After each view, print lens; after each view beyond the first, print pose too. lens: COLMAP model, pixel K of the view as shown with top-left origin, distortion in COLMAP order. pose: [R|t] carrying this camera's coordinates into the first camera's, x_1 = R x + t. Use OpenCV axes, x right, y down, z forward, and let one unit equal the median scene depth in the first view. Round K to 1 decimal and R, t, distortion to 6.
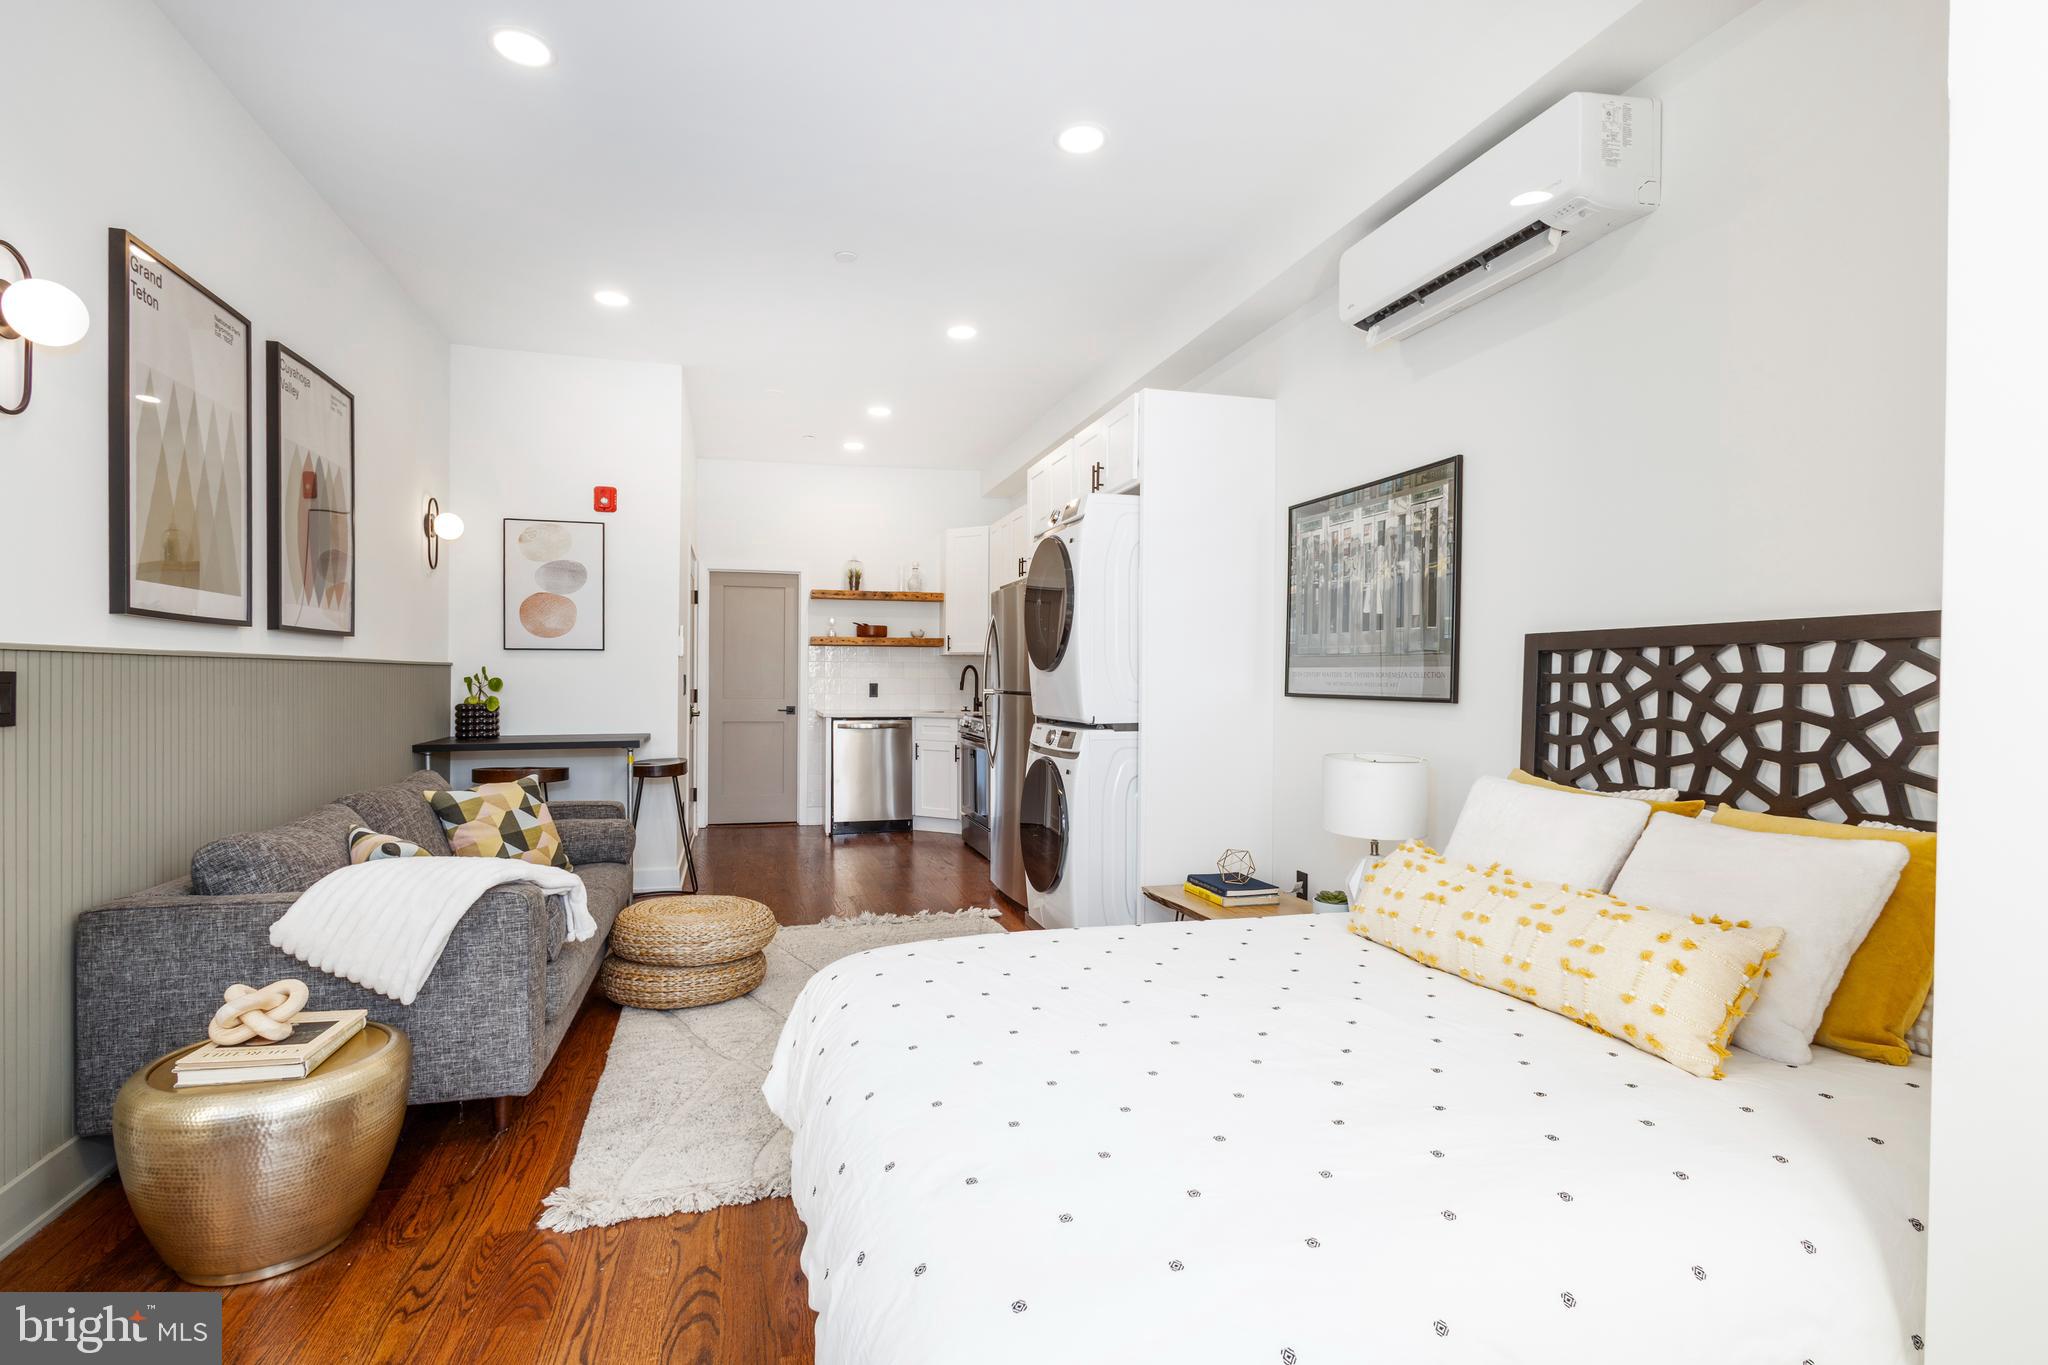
lens RADIAL K [[958.7, 0, 1016.2], [0, 958.7, 685.3], [0, 0, 1]] dist [0.001751, 0.000297]
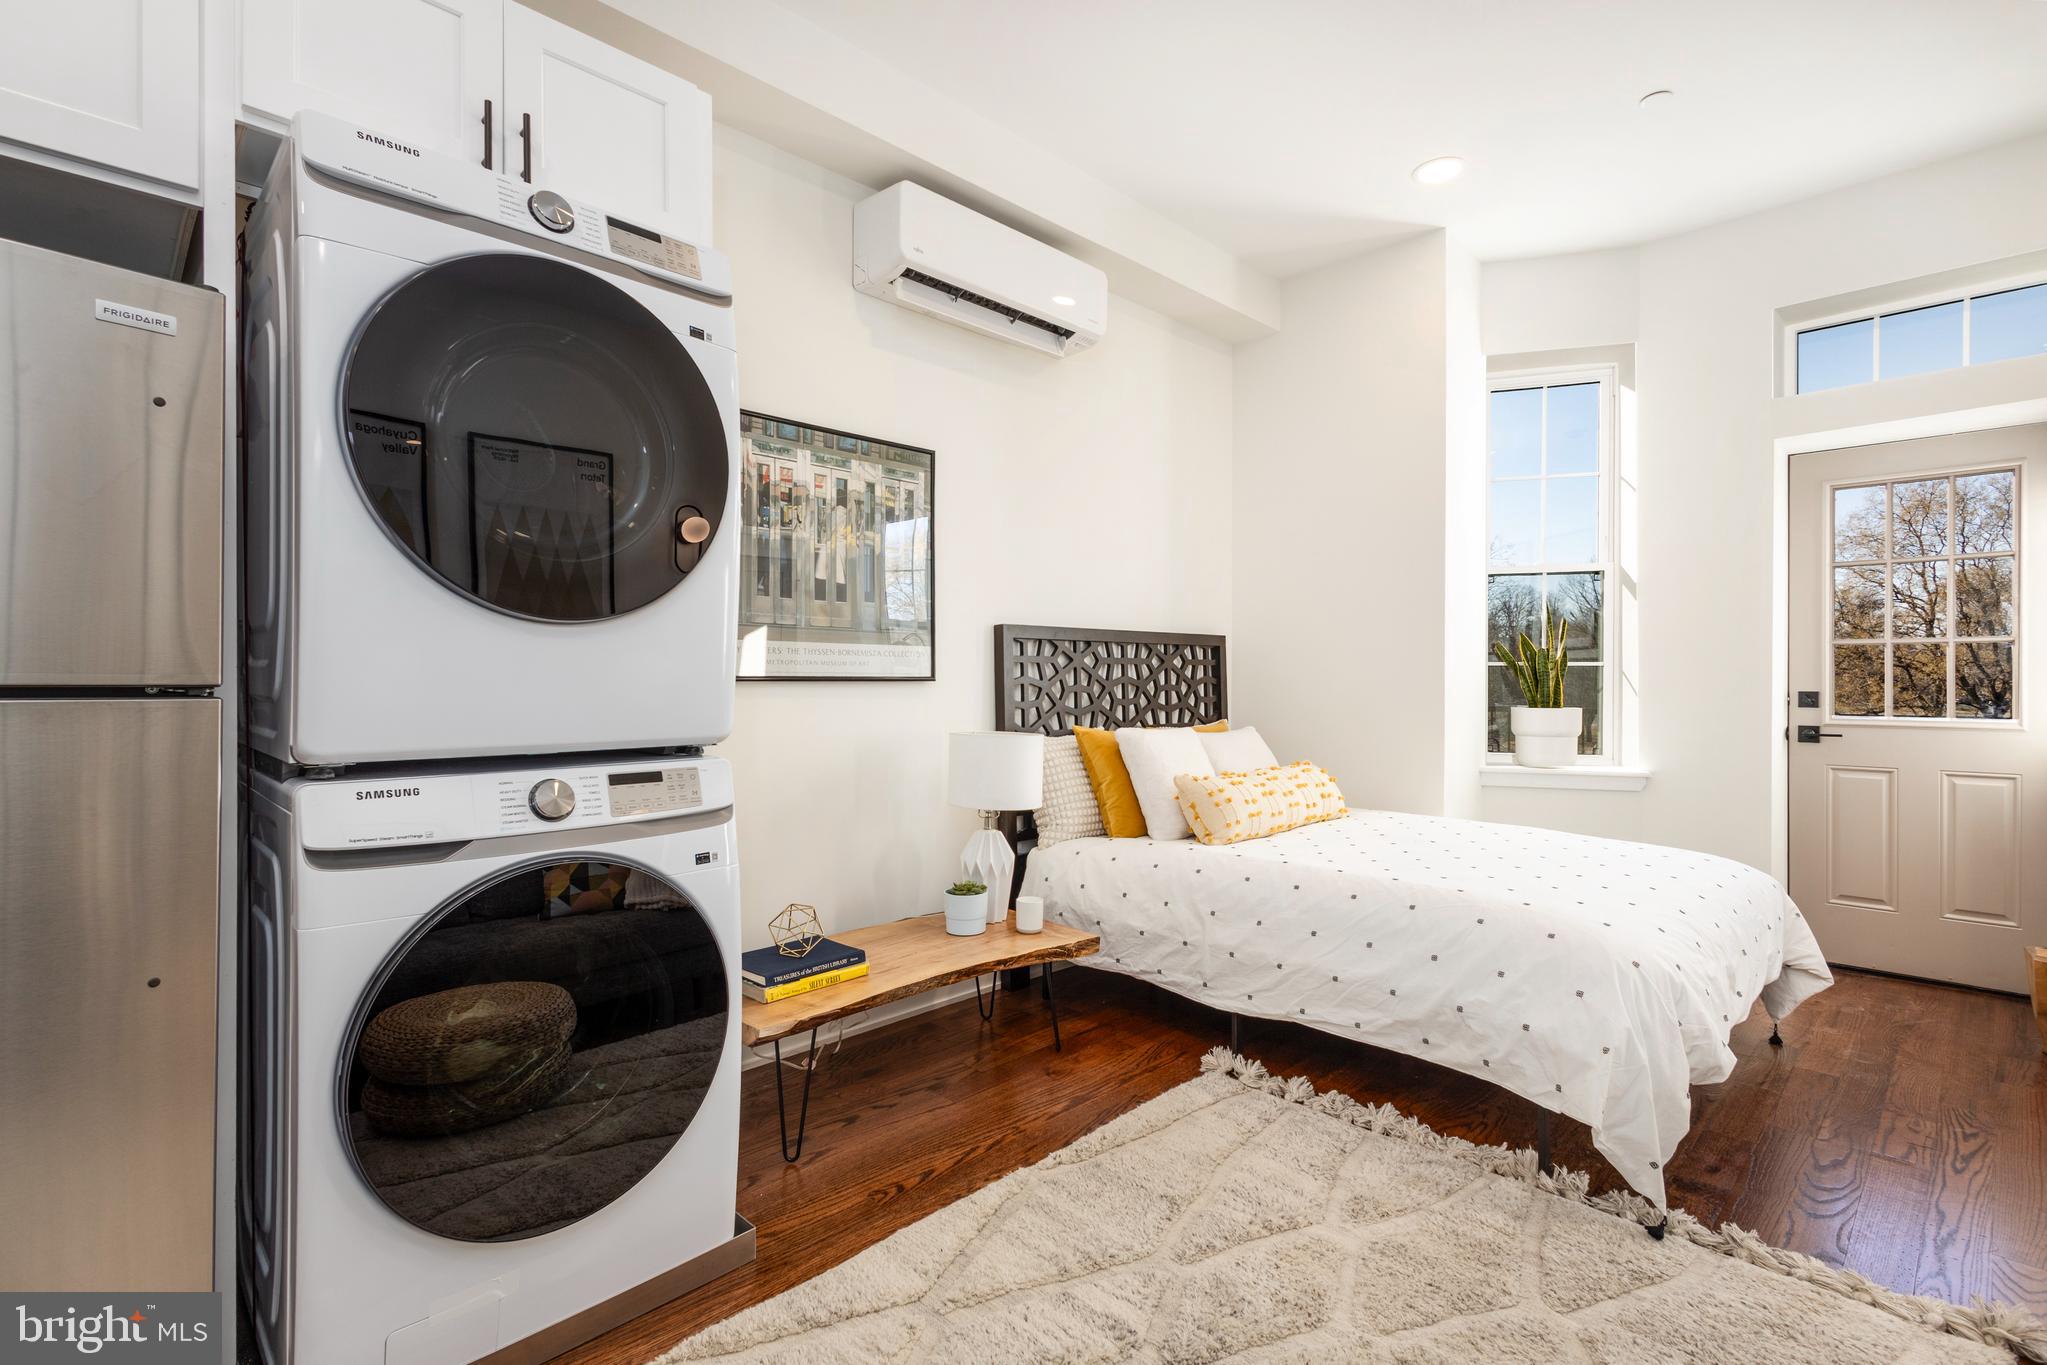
lens RADIAL K [[959.8, 0, 1018.6], [0, 959.8, 674.6], [0, 0, 1]] dist [0.007542, 0.000195]
pose [[-0.476292, -0.004548, 0.879275, -0.436670], [0.000382, 0.999985, 0.005379, 0.003733], [-0.879287, 0.002897, -0.476284, 1.179269]]
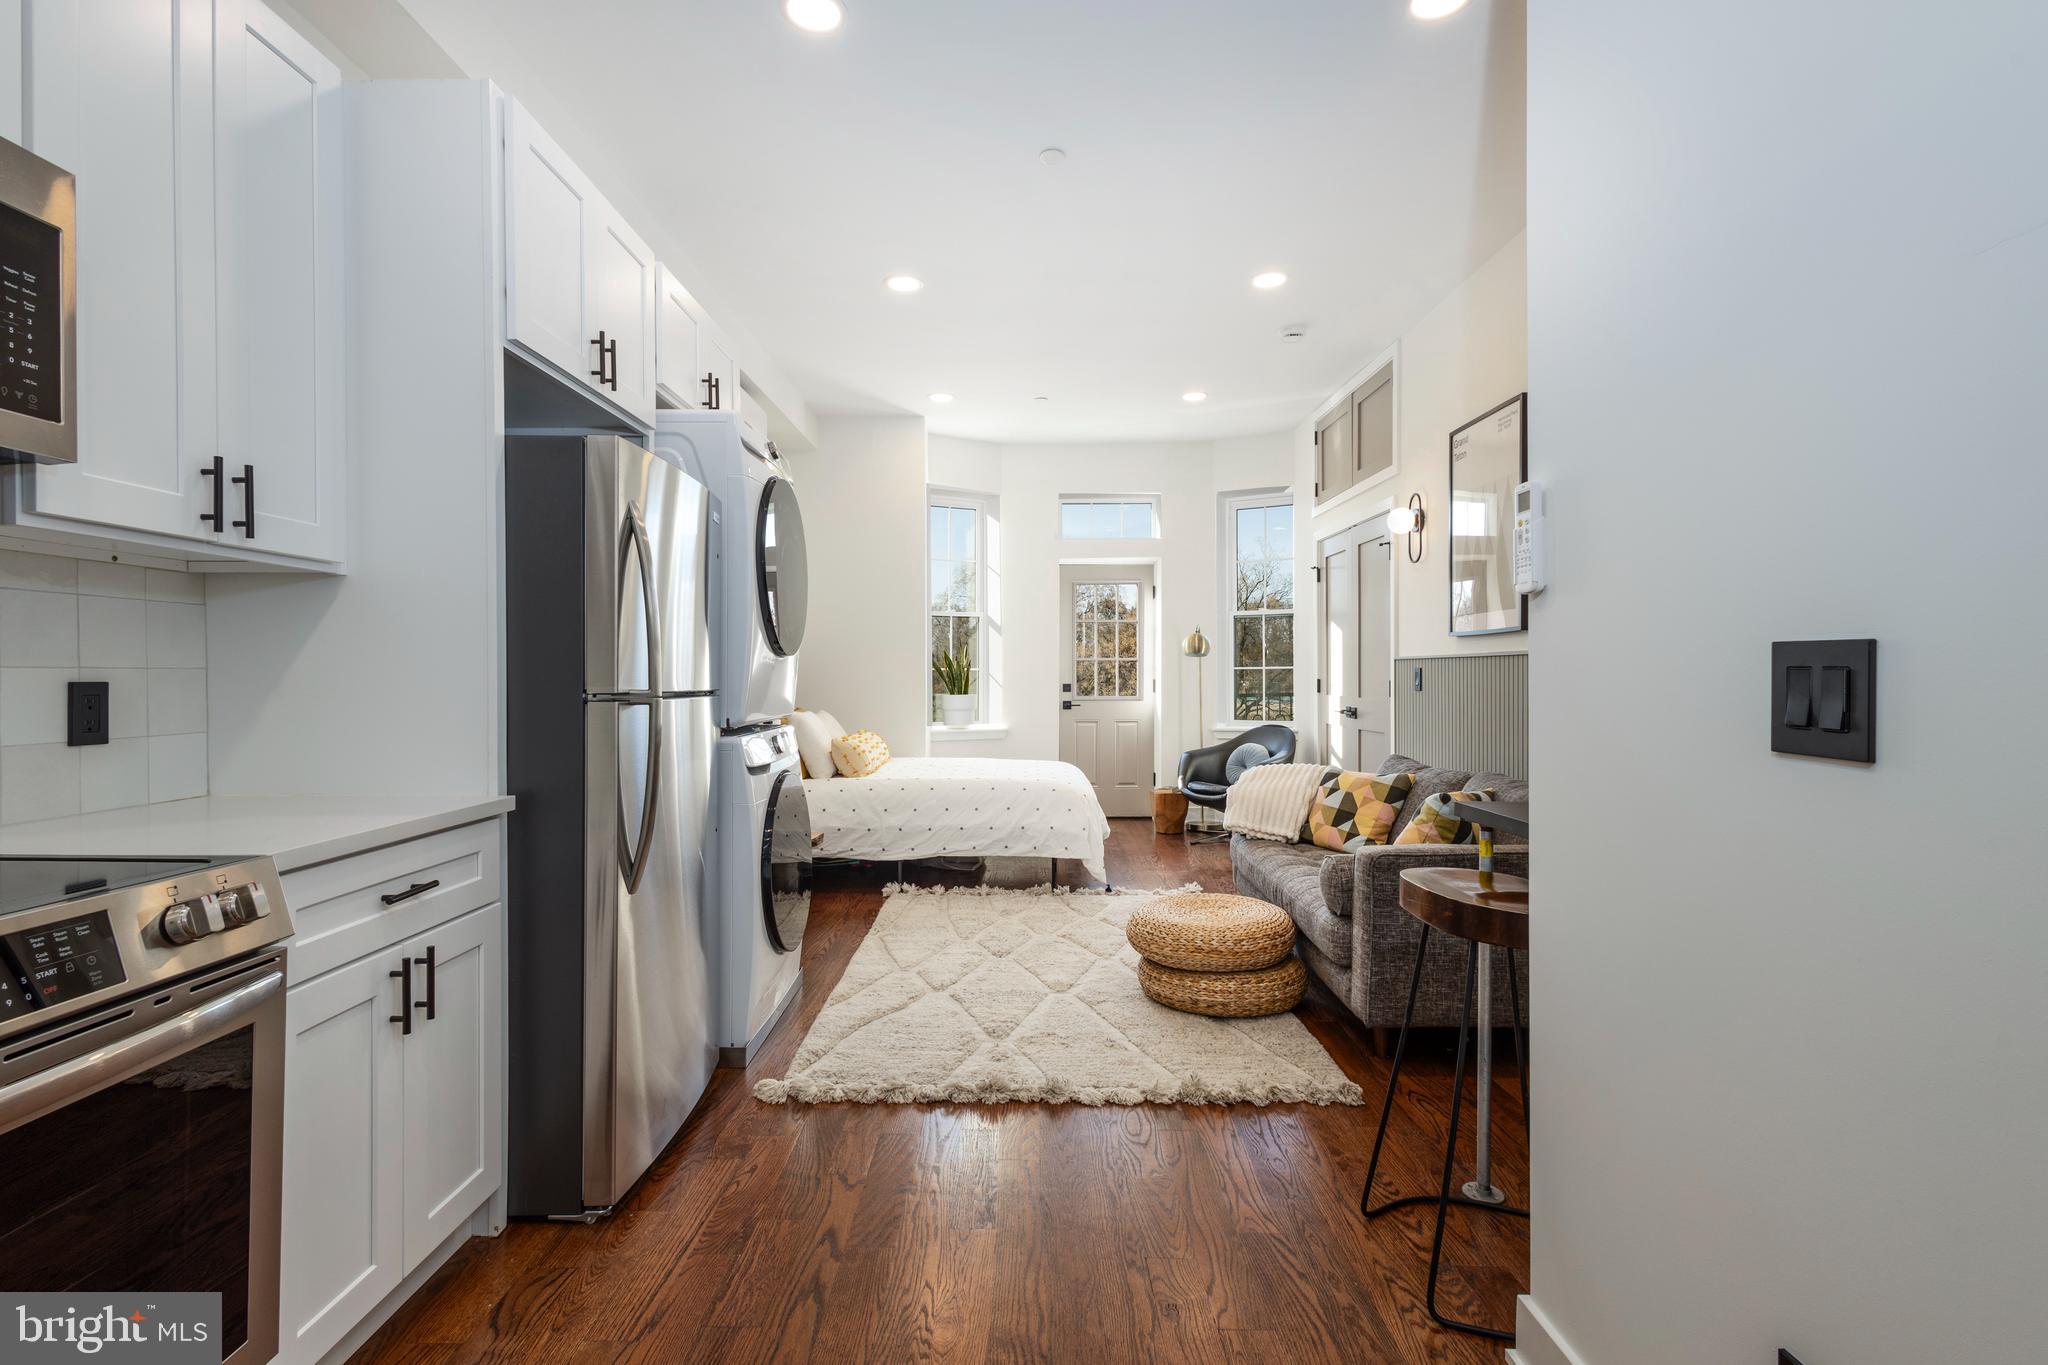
lens RADIAL K [[1032.8, 0, 1004.7], [0, 1032.8, 682.8], [0, 0, 1]] dist [0.000599, 0.000086]
pose [[-0.964068, -0.008658, 0.265516, -0.399179], [-0.004286, 0.999846, 0.017039, -0.009690], [-0.265623, 0.015288, -0.963956, 1.990725]]
